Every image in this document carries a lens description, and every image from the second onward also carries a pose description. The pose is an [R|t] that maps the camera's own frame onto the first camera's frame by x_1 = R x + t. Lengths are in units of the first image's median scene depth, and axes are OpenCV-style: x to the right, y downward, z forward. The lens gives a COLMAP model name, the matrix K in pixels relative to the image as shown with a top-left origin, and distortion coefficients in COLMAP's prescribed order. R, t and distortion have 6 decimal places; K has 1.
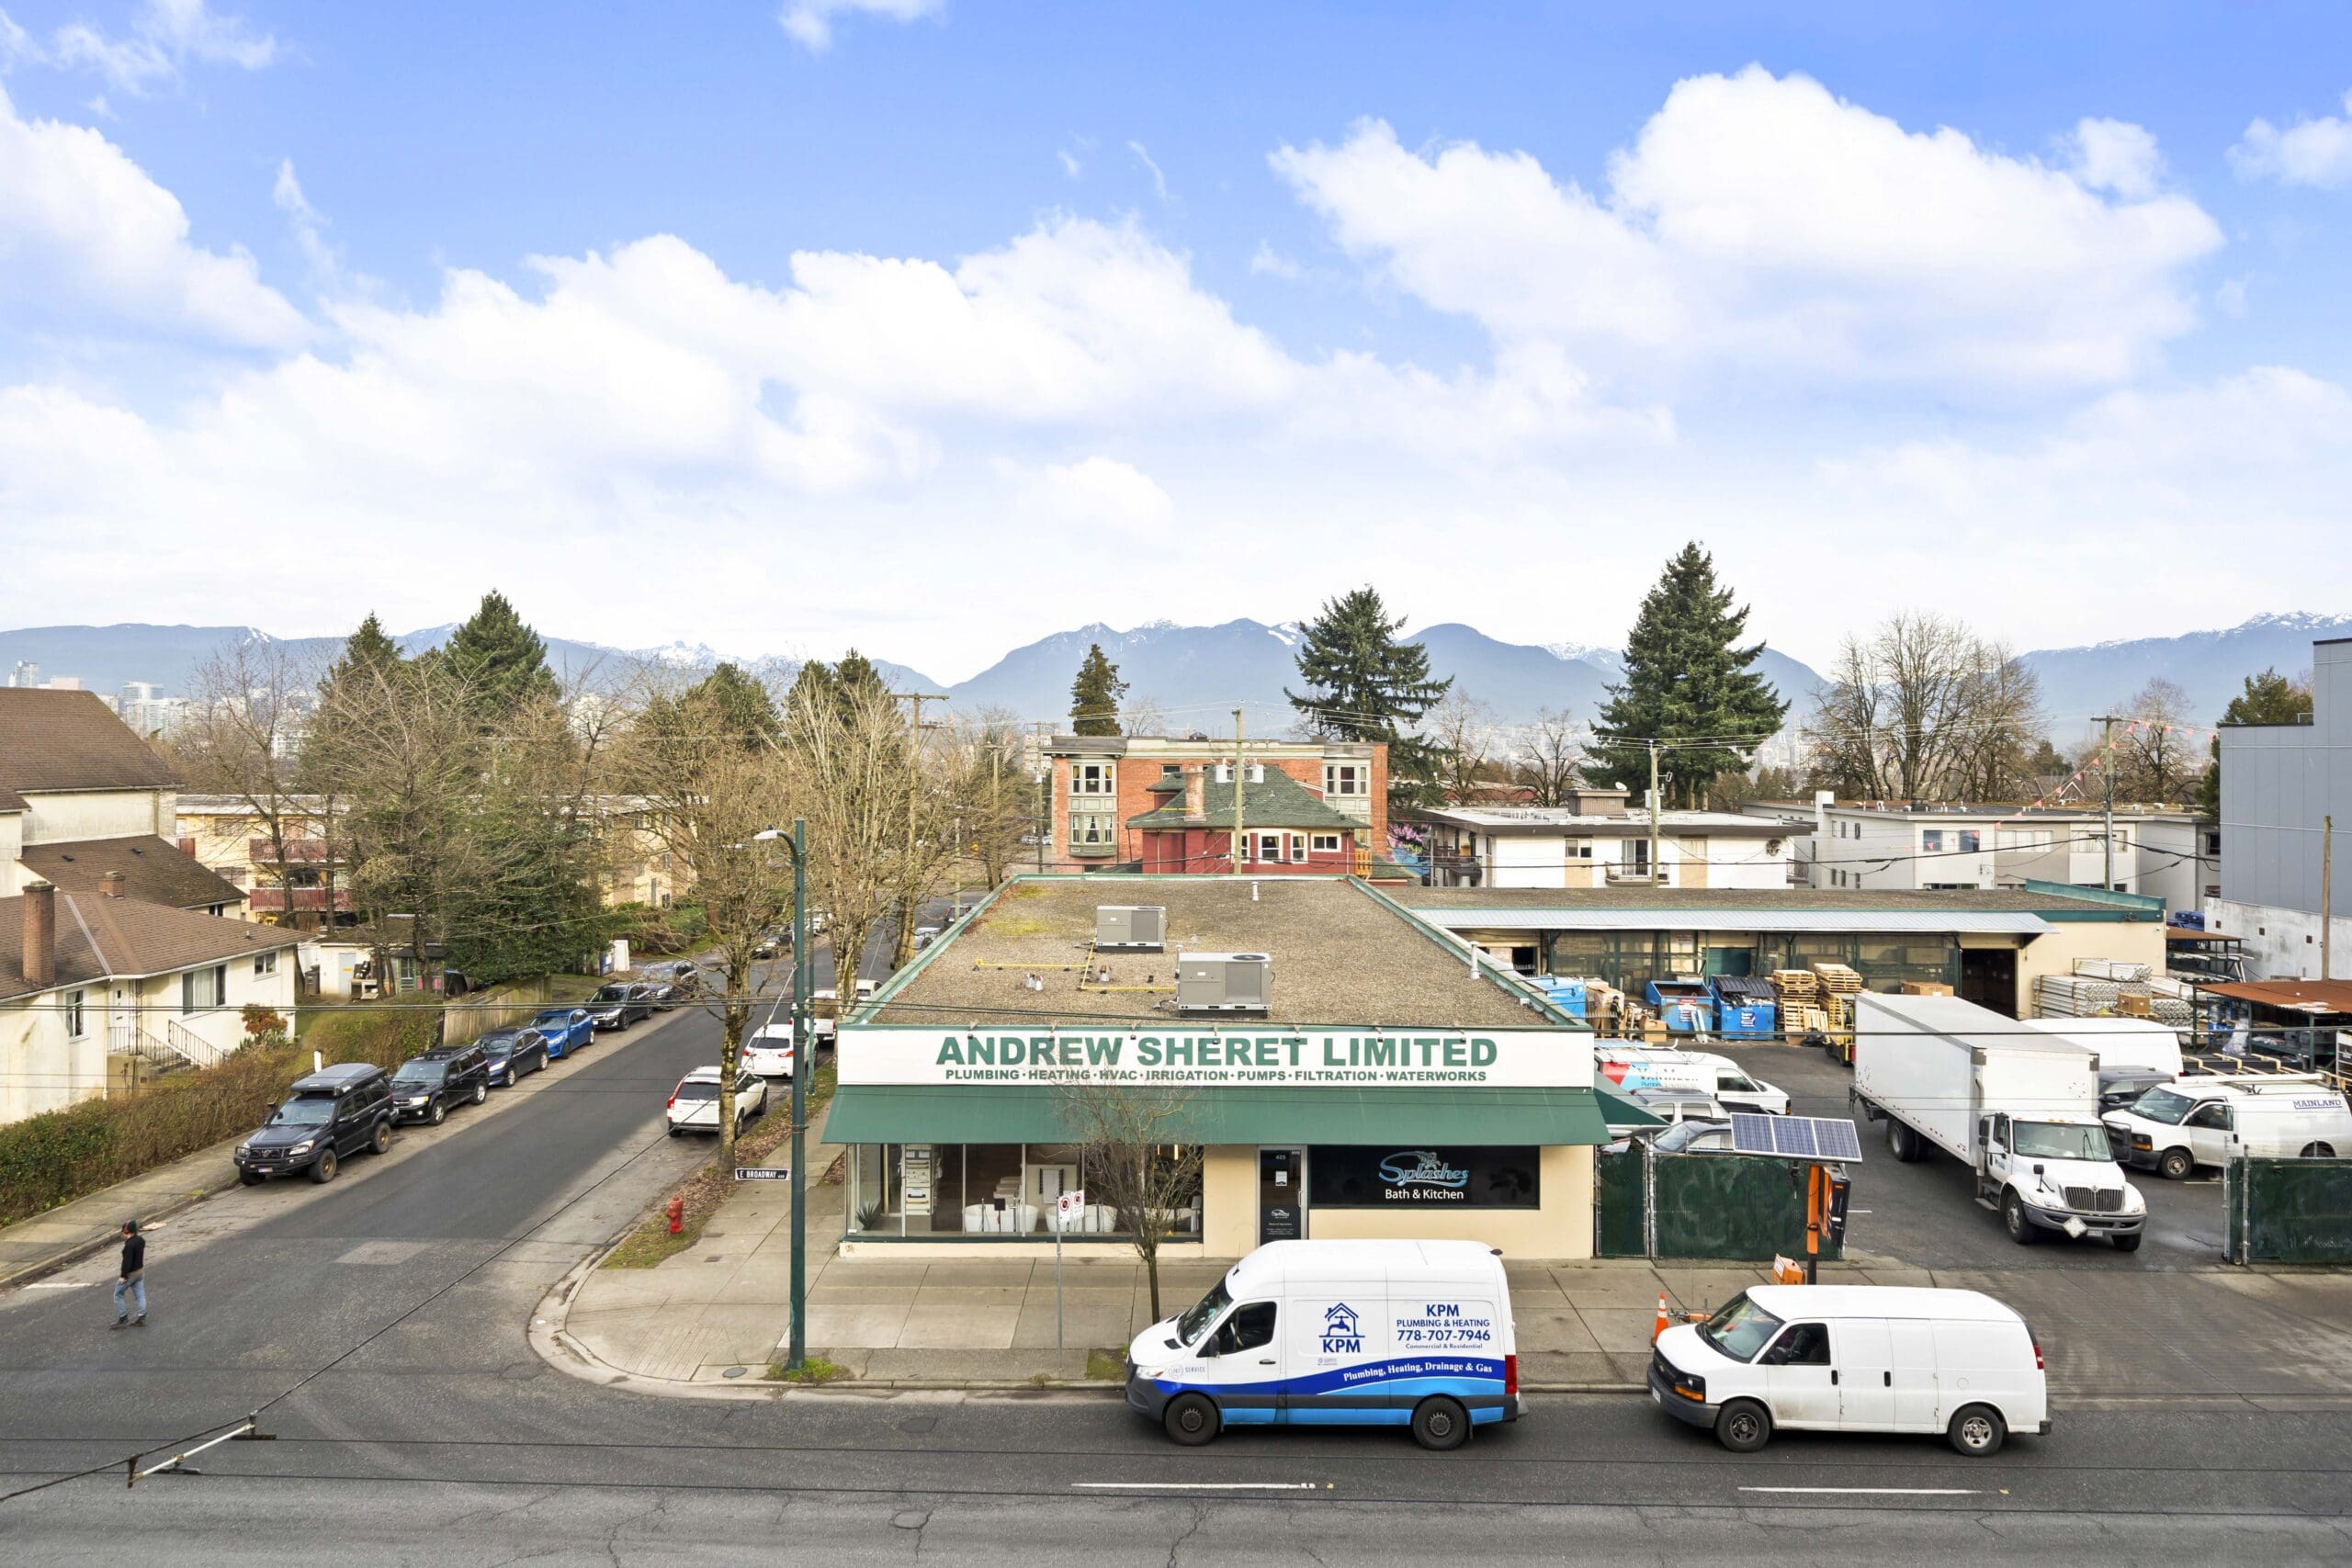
lens RADIAL K [[1510.6, 0, 1158.5], [0, 1510.6, 756.7], [0, 0, 1]] dist [0.003352, -0.001081]
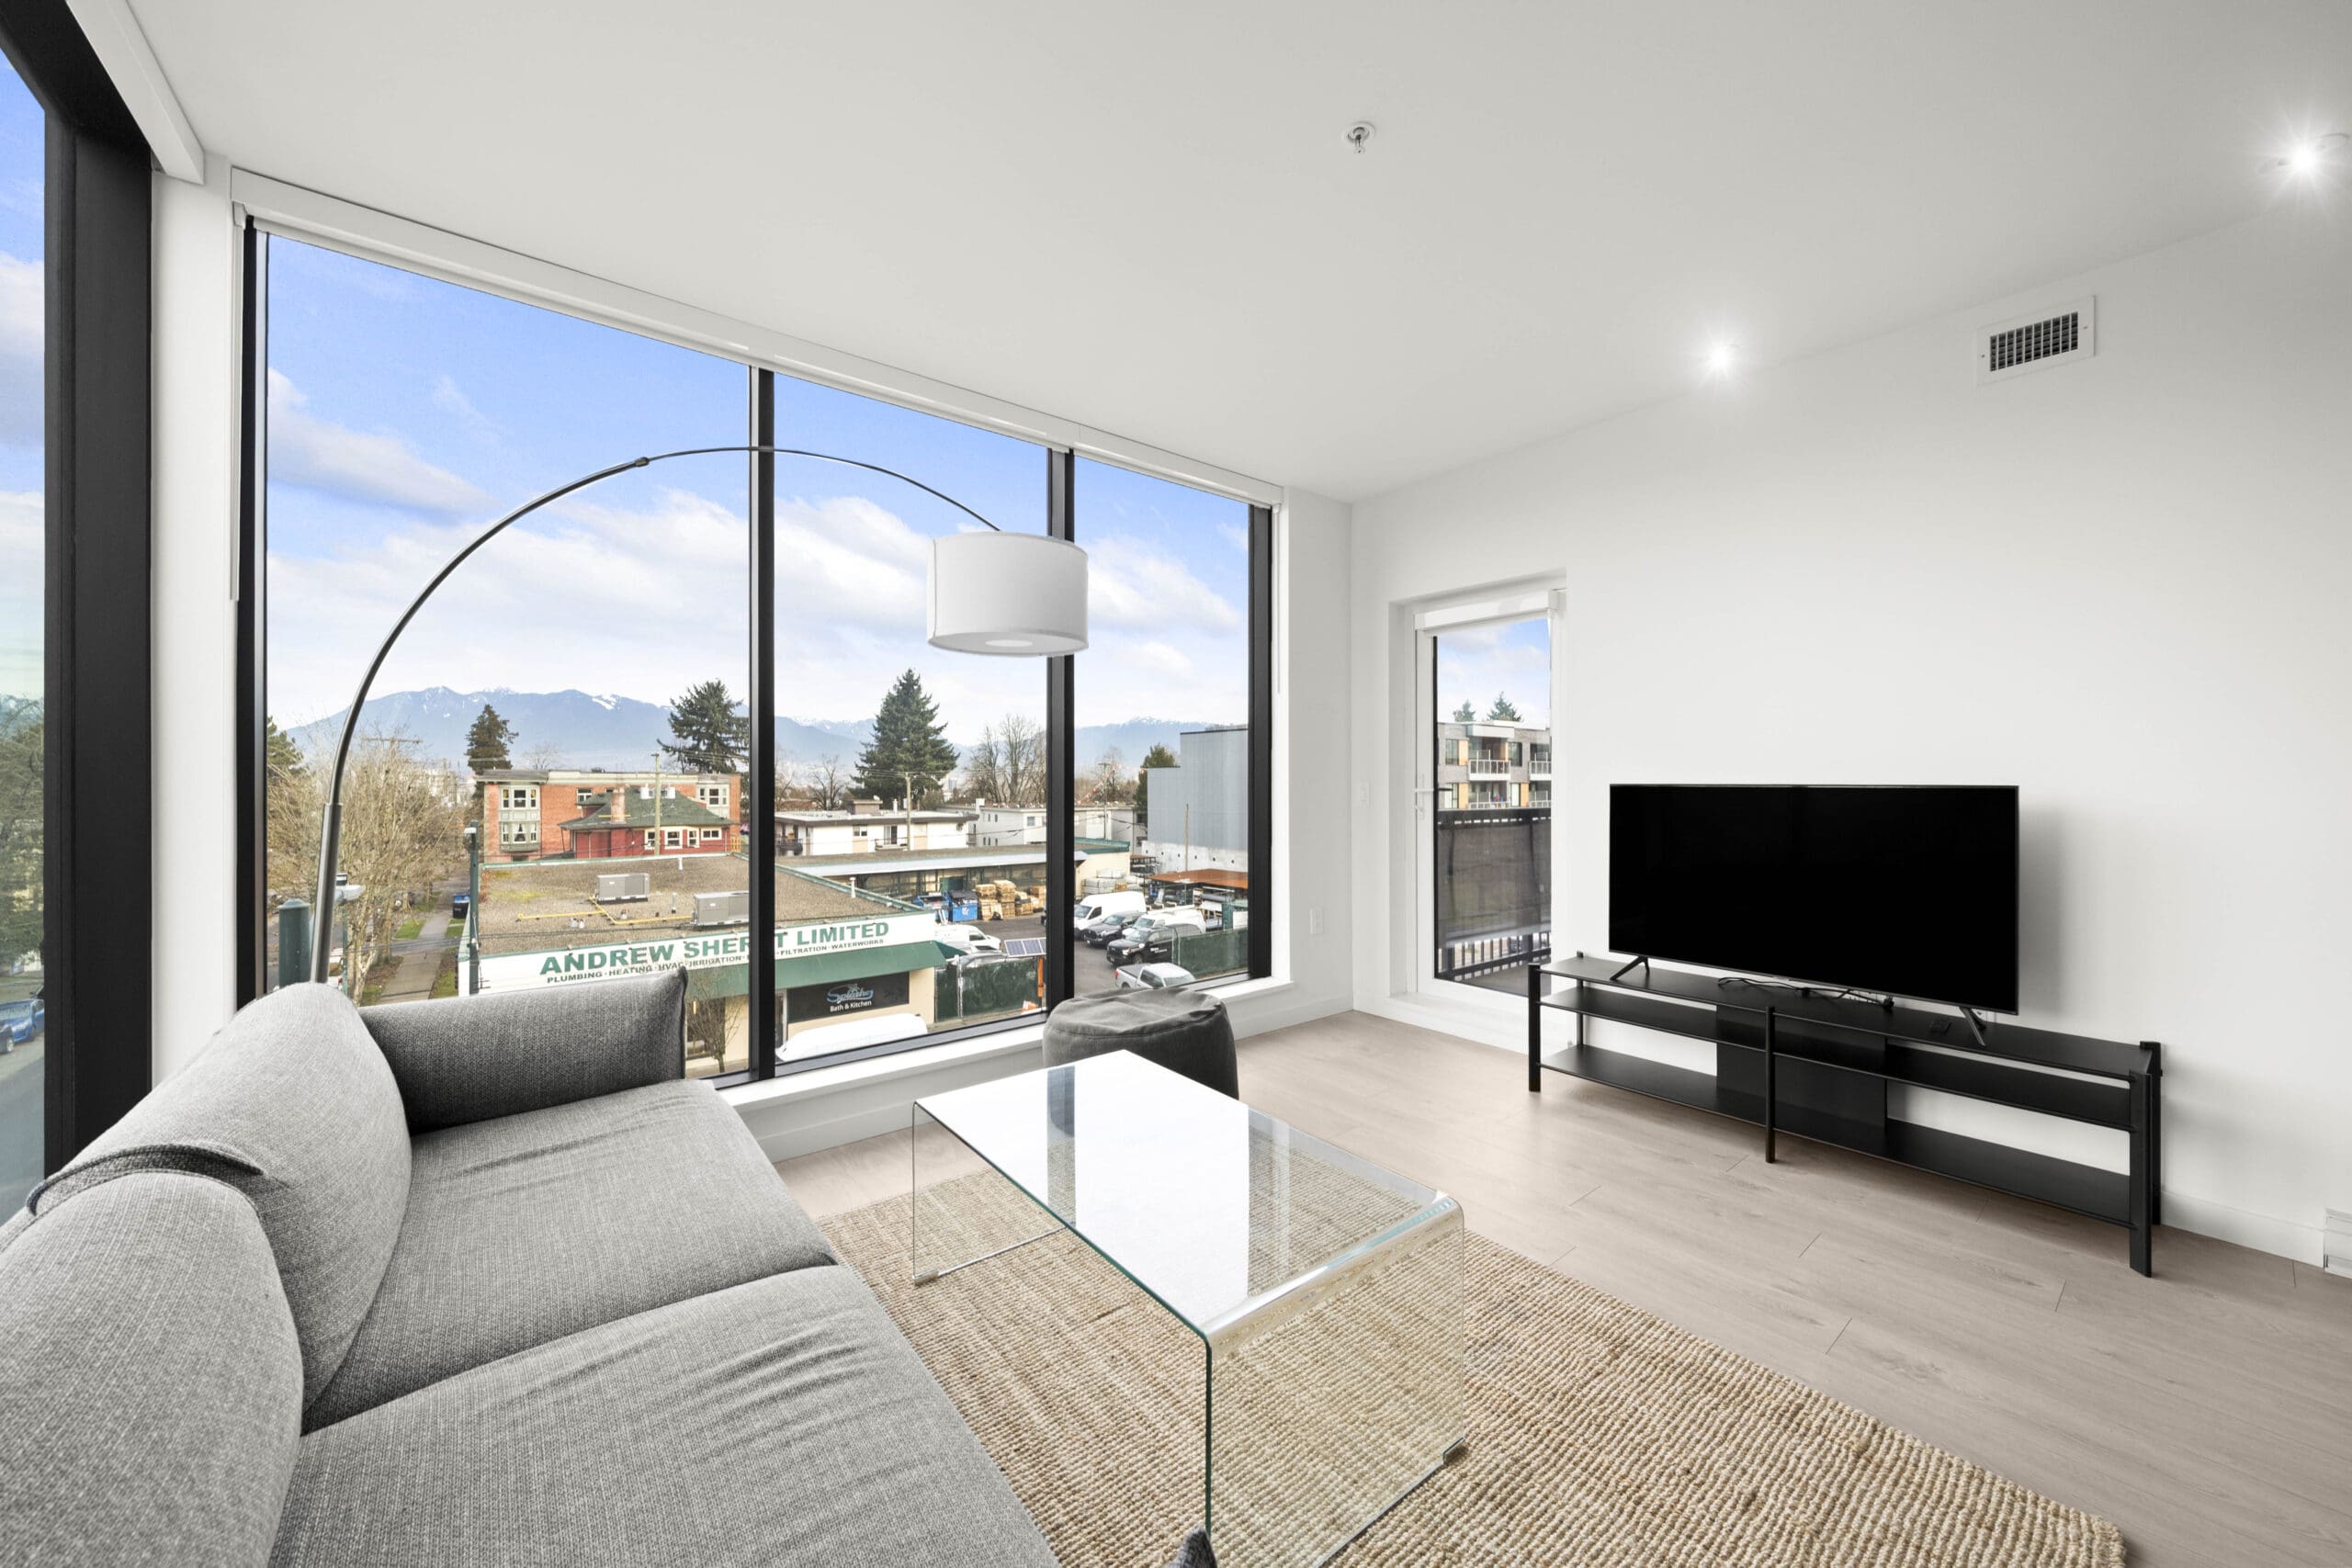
lens RADIAL K [[847.7, 0, 1172.1], [0, 847.7, 776.7], [0, 0, 1]] dist [-0.002980, -0.000246]
pose [[0.781864, 0.000036, 0.623449, -0.096982], [0.004435, 0.999974, -0.005619, 0.001607], [-0.623434, 0.007158, 0.781844, -0.059492]]
